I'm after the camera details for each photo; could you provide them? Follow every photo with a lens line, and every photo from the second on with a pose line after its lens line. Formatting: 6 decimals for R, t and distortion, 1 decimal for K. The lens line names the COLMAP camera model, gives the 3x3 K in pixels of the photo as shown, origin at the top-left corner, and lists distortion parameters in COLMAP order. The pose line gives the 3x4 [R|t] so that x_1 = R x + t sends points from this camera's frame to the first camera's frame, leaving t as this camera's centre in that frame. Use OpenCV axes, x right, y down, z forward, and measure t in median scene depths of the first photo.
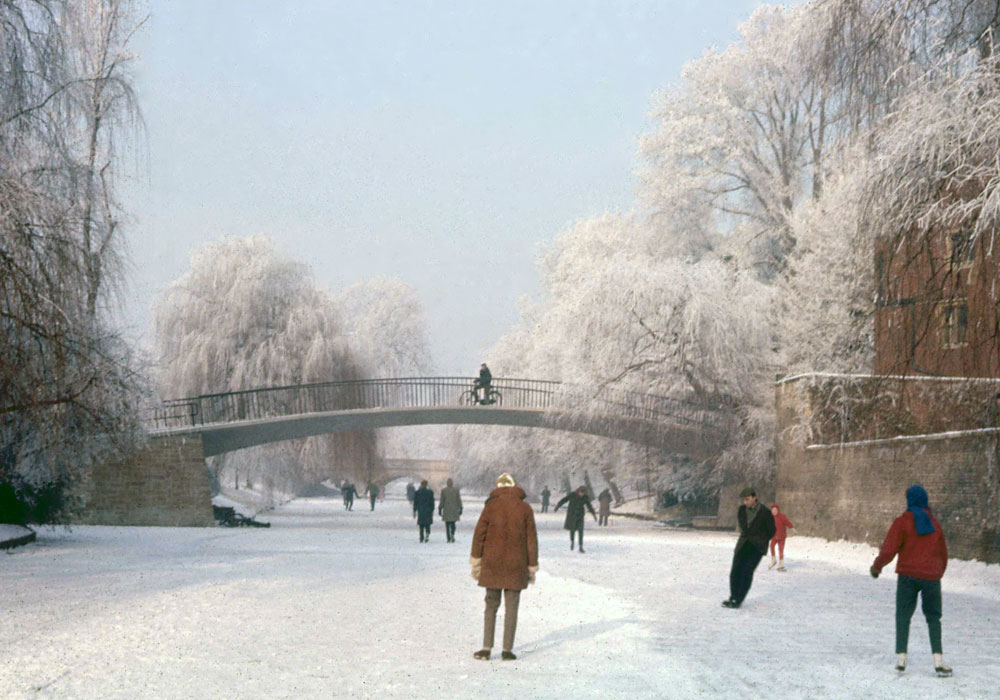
lens RADIAL K [[1388.2, 0, 500.0], [0, 1388.2, 350.0], [0, 0, 1]] dist [0.027083, -0.537617]
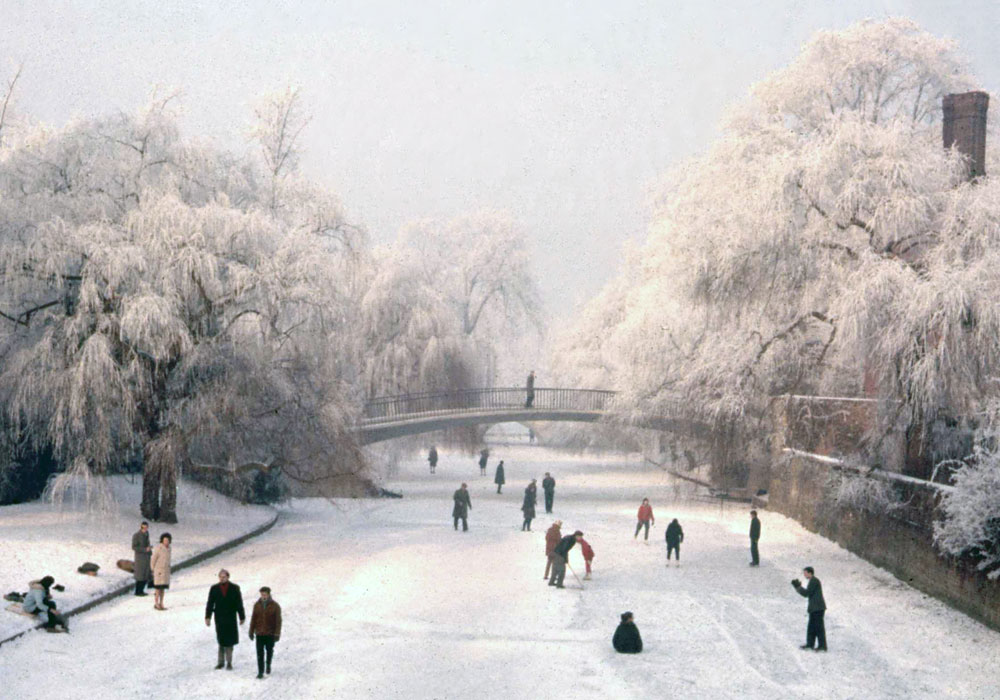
lens RADIAL K [[1388.2, 0, 500.0], [0, 1388.2, 350.0], [0, 0, 1]] dist [0.027083, -0.537617]
pose [[0.997095, 0.008486, -0.075694, 0.024391], [-0.005434, 0.999167, 0.040439, -0.050113], [0.075975, -0.039910, 0.996311, -0.243730]]
